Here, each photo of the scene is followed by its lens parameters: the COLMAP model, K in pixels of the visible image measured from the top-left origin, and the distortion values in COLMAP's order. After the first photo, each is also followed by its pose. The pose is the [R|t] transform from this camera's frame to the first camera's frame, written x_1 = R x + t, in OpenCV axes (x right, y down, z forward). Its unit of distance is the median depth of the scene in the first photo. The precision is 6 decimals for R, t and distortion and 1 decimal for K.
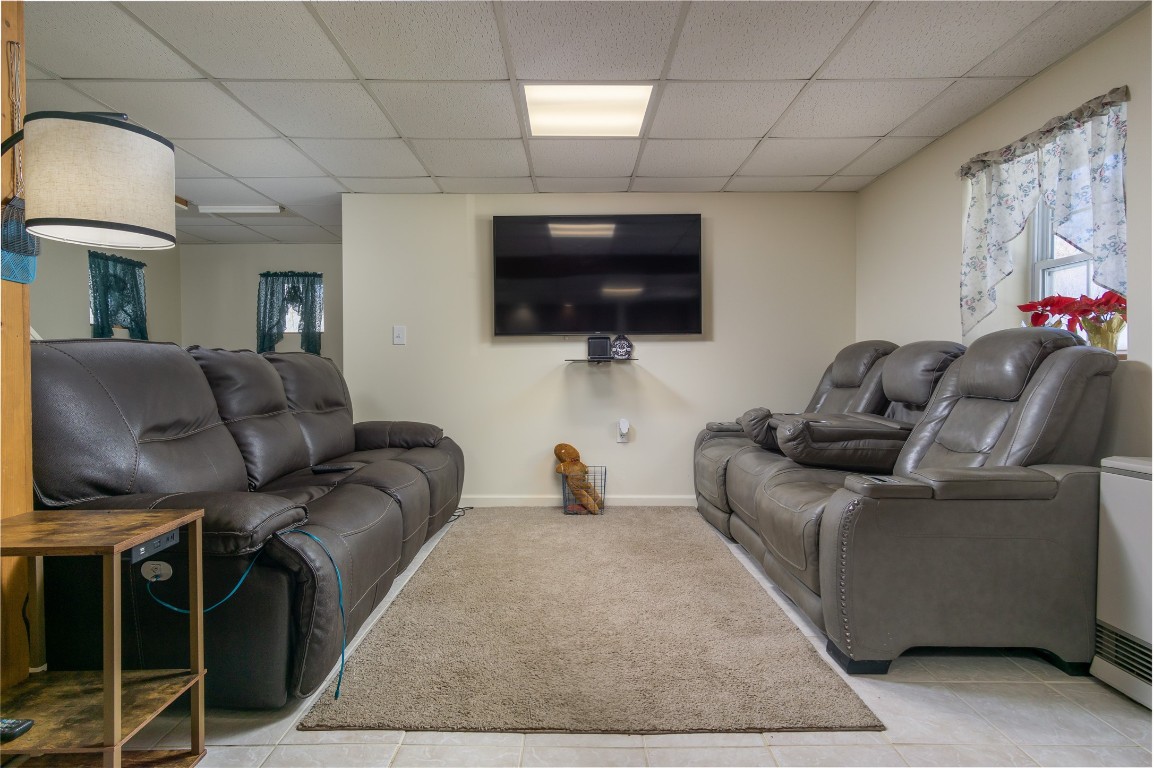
lens RADIAL K [[623.7, 0, 577.0], [0, 623.7, 384.0], [0, 0, 1]] dist [0.001370, 0.000381]
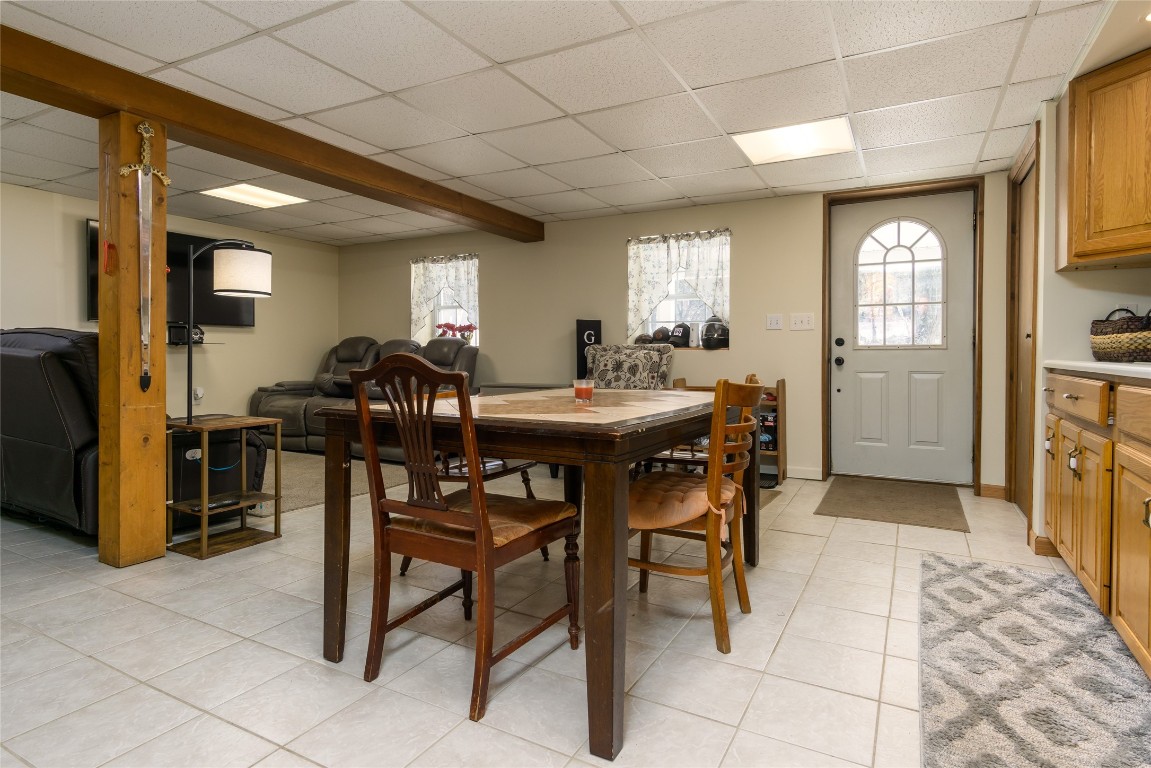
lens RADIAL K [[609.1, 0, 575.5], [0, 609.1, 384.0], [0, 0, 1]] dist [0.000910, 0.000035]
pose [[0.475560, -0.033894, 0.879030, -0.923549], [0.008839, 0.999391, 0.033754, 0.017482], [-0.879639, -0.008282, 0.475570, -0.480425]]
